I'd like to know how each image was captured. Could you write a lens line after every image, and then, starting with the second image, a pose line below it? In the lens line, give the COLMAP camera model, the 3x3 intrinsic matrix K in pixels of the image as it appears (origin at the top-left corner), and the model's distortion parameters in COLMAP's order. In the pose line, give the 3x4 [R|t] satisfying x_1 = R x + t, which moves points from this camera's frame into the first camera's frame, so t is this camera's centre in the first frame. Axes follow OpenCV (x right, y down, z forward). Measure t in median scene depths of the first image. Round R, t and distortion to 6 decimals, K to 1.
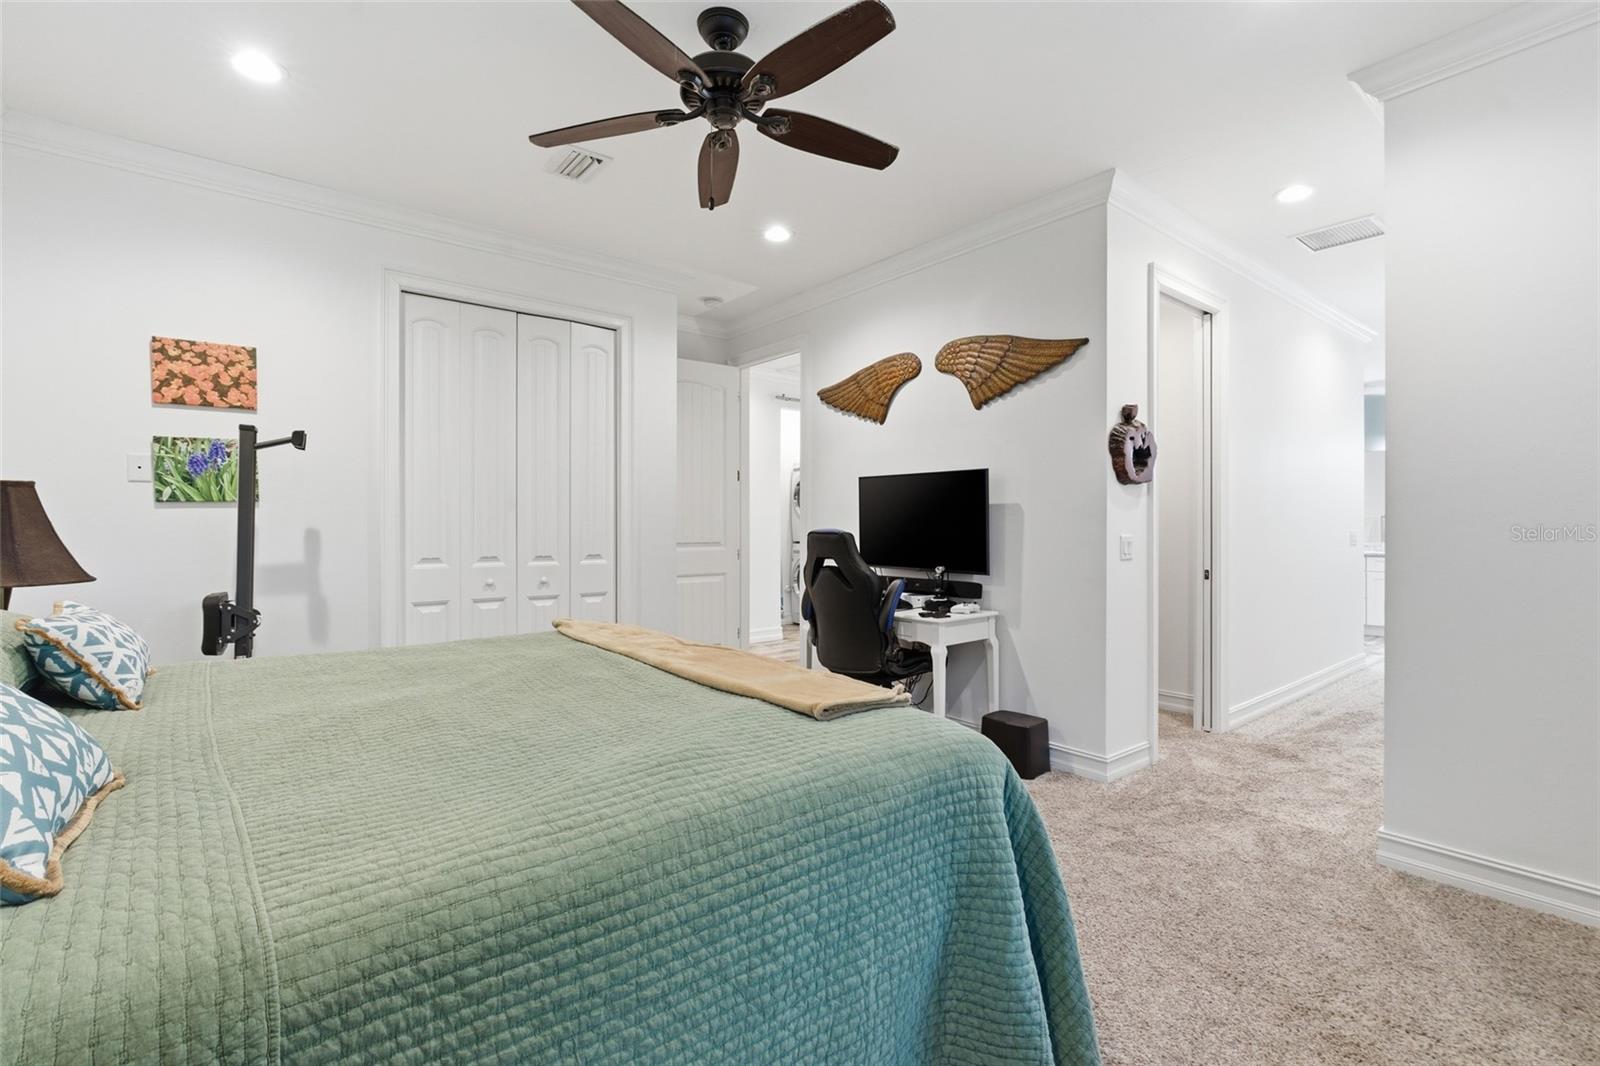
lens RADIAL K [[726.2, 0, 798.3], [0, 726.2, 527.3], [0, 0, 1]] dist [-0.008890, 0.005386]
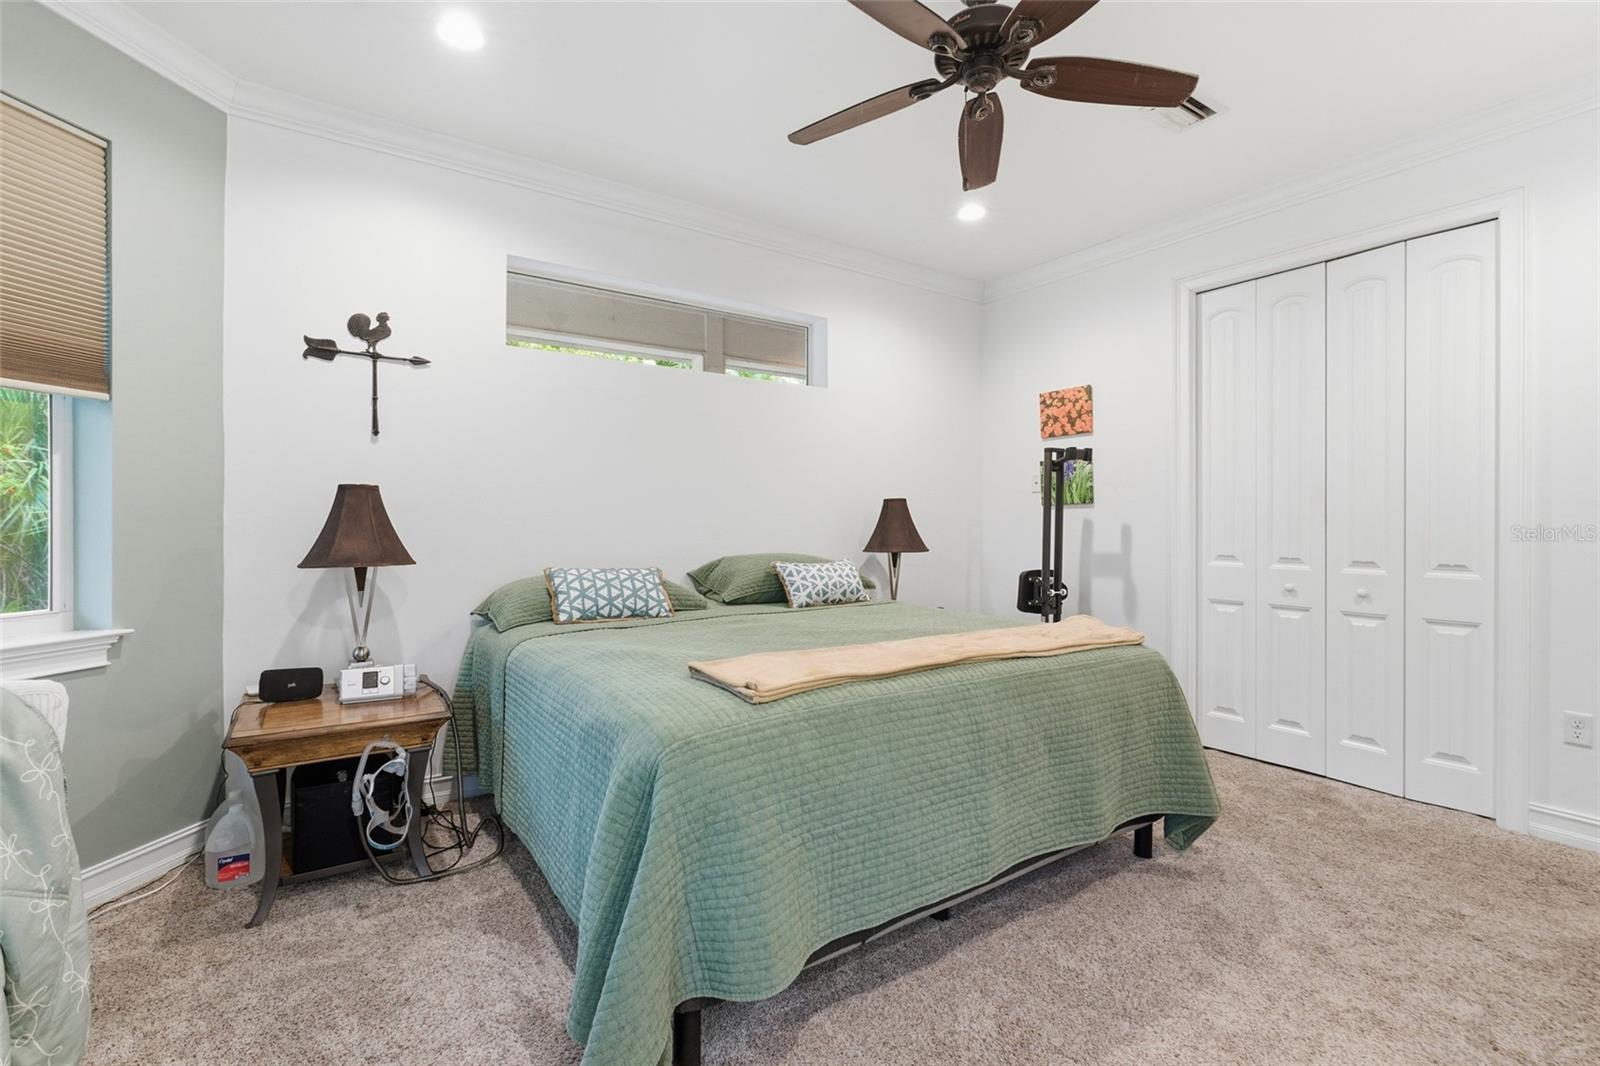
lens RADIAL K [[726.2, 0, 794.0], [0, 726.2, 524.0], [0, 0, 1]] dist [-0.008890, 0.005386]
pose [[-0.078274, -0.003325, -0.996926, 0.594250], [-0.010596, 0.999941, -0.002503, 0.010489], [0.996876, 0.010368, -0.078305, 0.588482]]
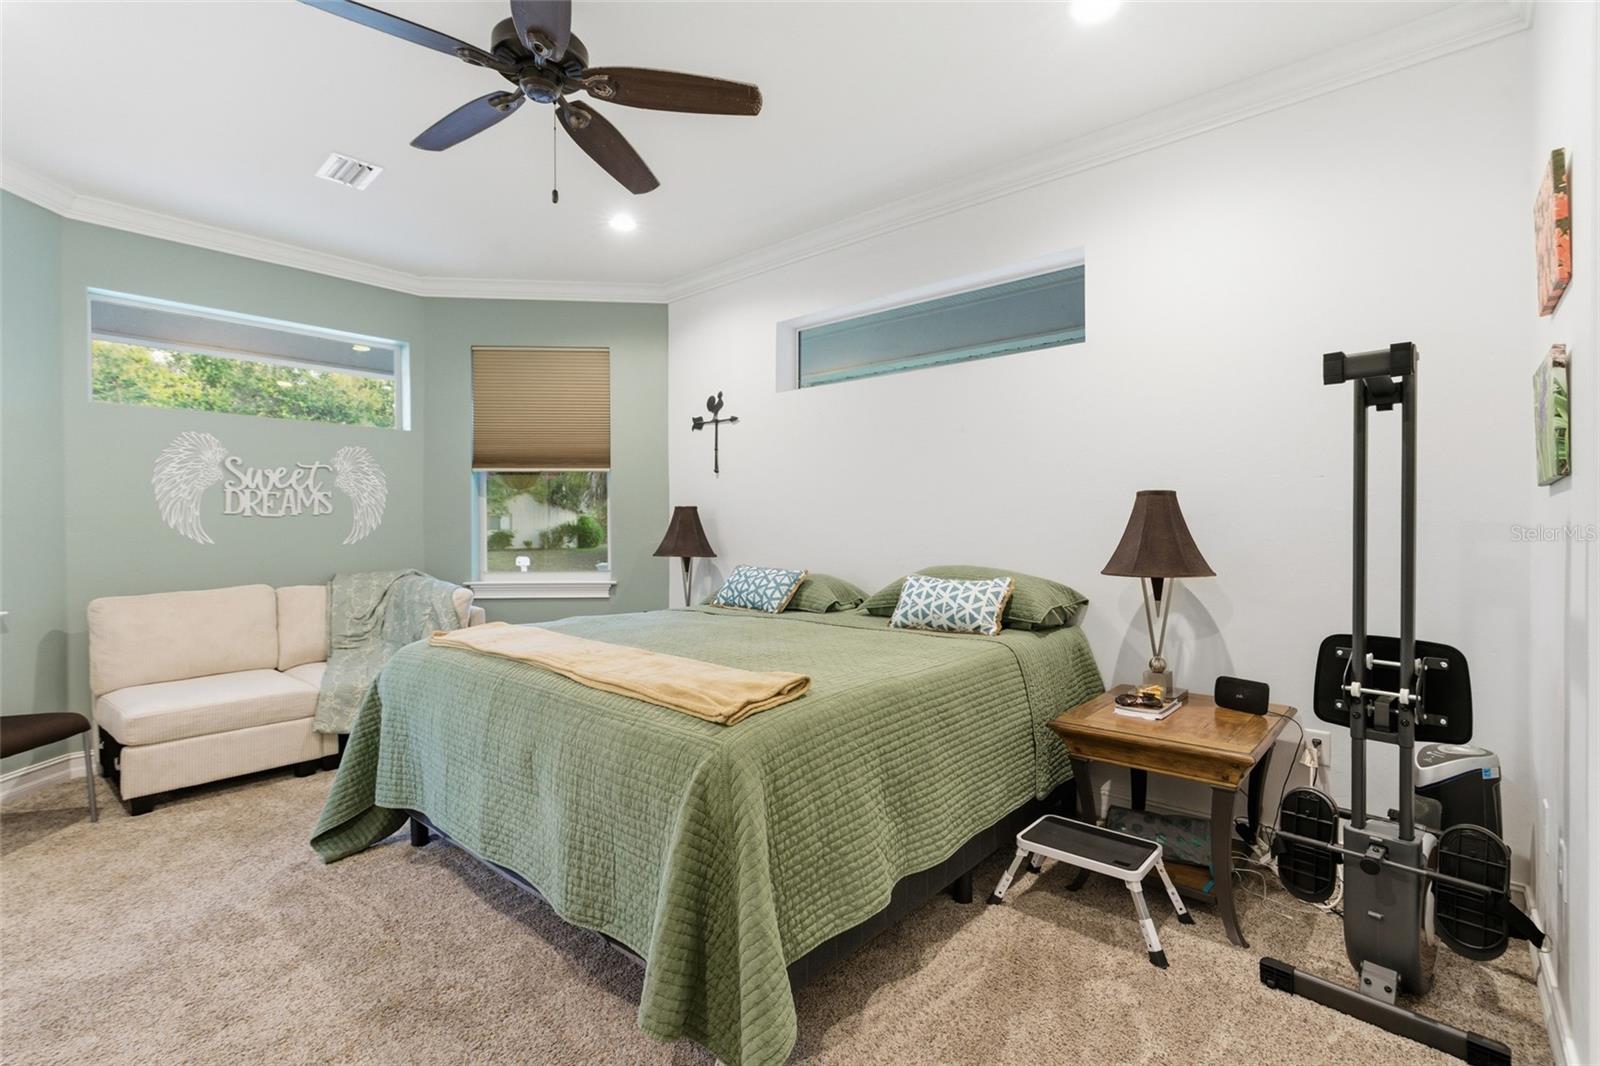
lens RADIAL K [[726.2, 0, 796.1], [0, 726.2, 535.0], [0, 0, 1]] dist [-0.008890, 0.005386]
pose [[-0.983264, -0.011736, -0.181808, -0.201462], [-0.013928, 0.999845, 0.010786, 0.004375], [0.181653, 0.013138, -0.983275, 1.429137]]
